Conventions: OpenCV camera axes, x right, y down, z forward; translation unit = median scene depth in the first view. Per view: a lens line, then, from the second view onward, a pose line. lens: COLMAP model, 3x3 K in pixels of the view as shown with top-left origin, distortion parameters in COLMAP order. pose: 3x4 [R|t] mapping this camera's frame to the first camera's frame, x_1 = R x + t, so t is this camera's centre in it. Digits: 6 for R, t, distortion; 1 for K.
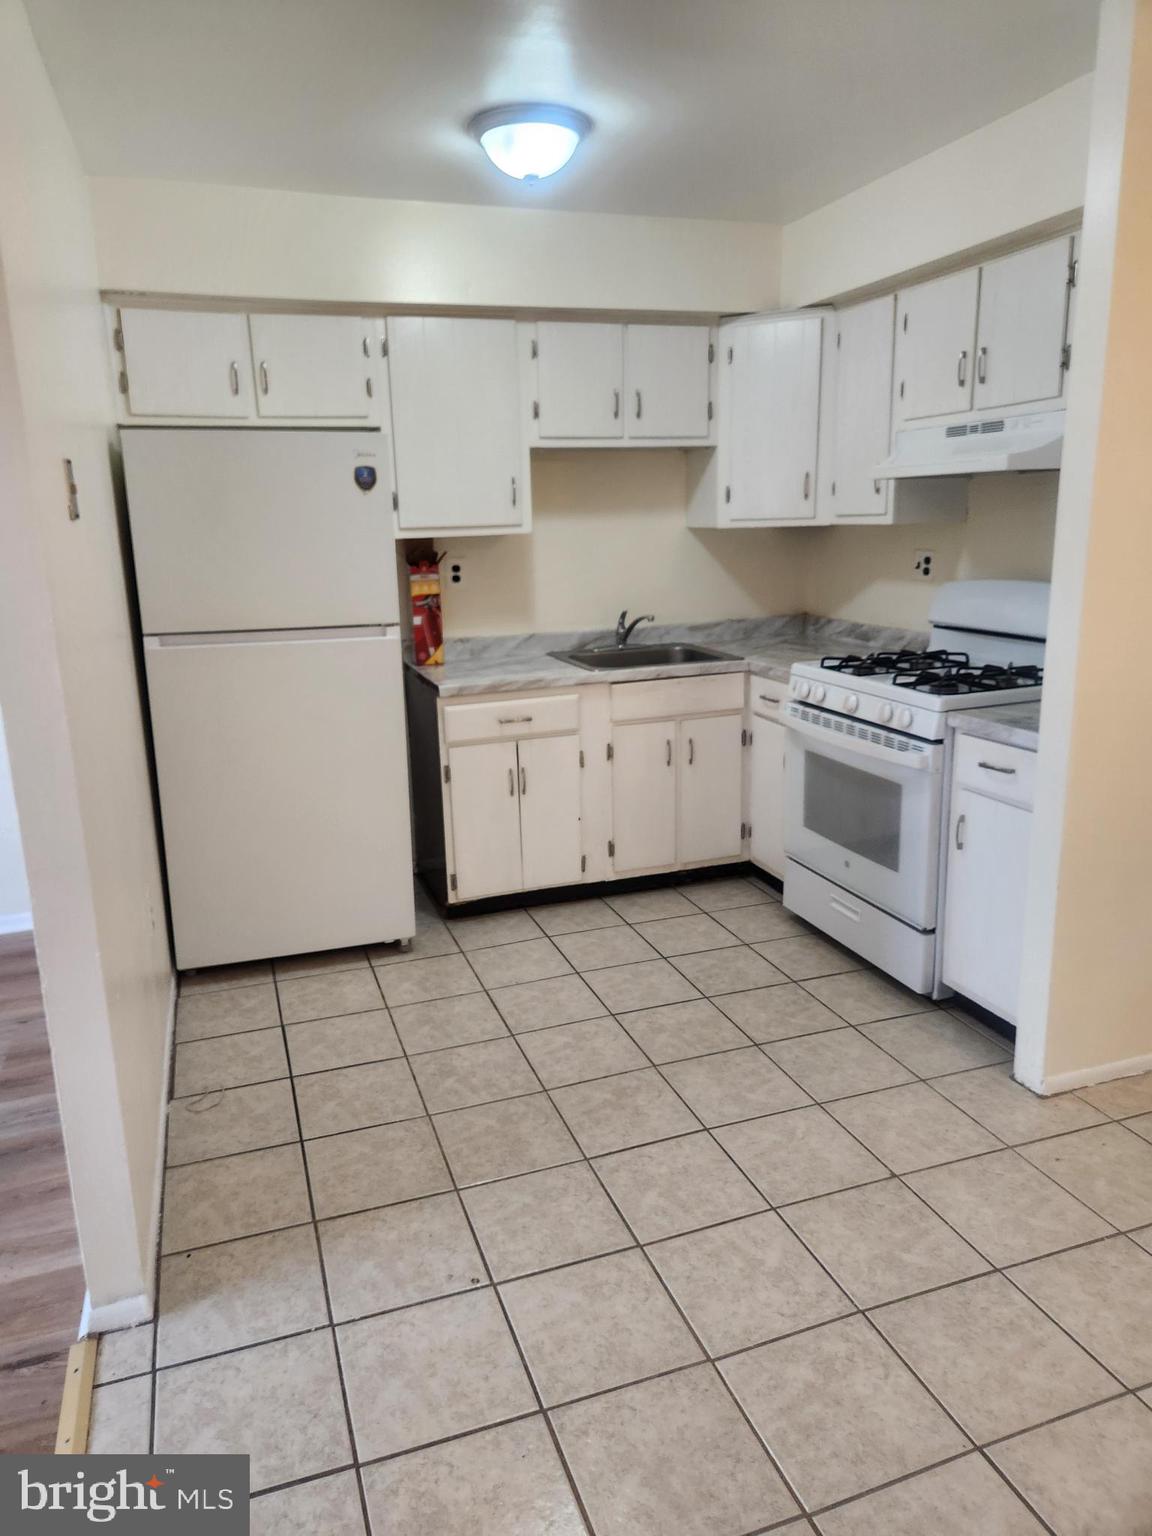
lens RADIAL K [[1029.7, 0, 566.0], [0, 1029.7, 760.6], [0, 0, 1]] dist [0.078735, -0.066482]
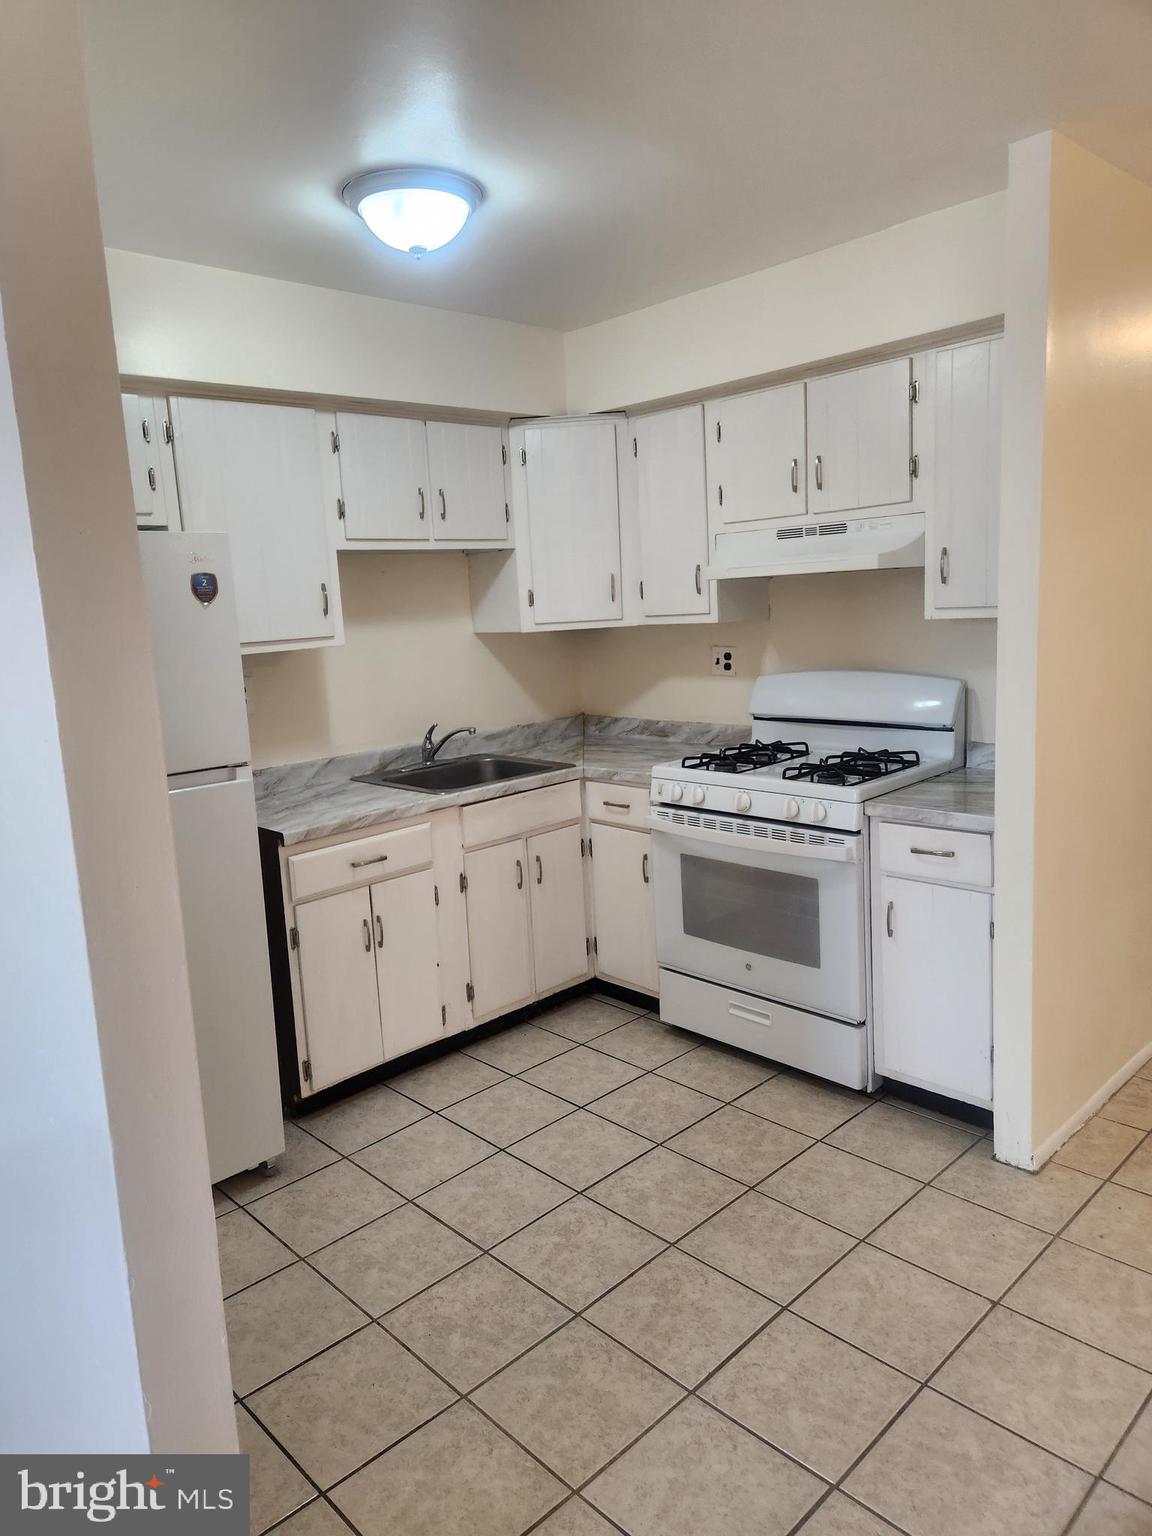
lens RADIAL K [[1029.7, 0, 566.0], [0, 1029.7, 760.6], [0, 0, 1]] dist [0.078735, -0.066482]
pose [[0.912424, -0.088456, 0.399573, -0.236092], [0.125840, 0.989699, -0.068259, -0.043255], [-0.389419, 0.112564, 0.914157, 0.149099]]
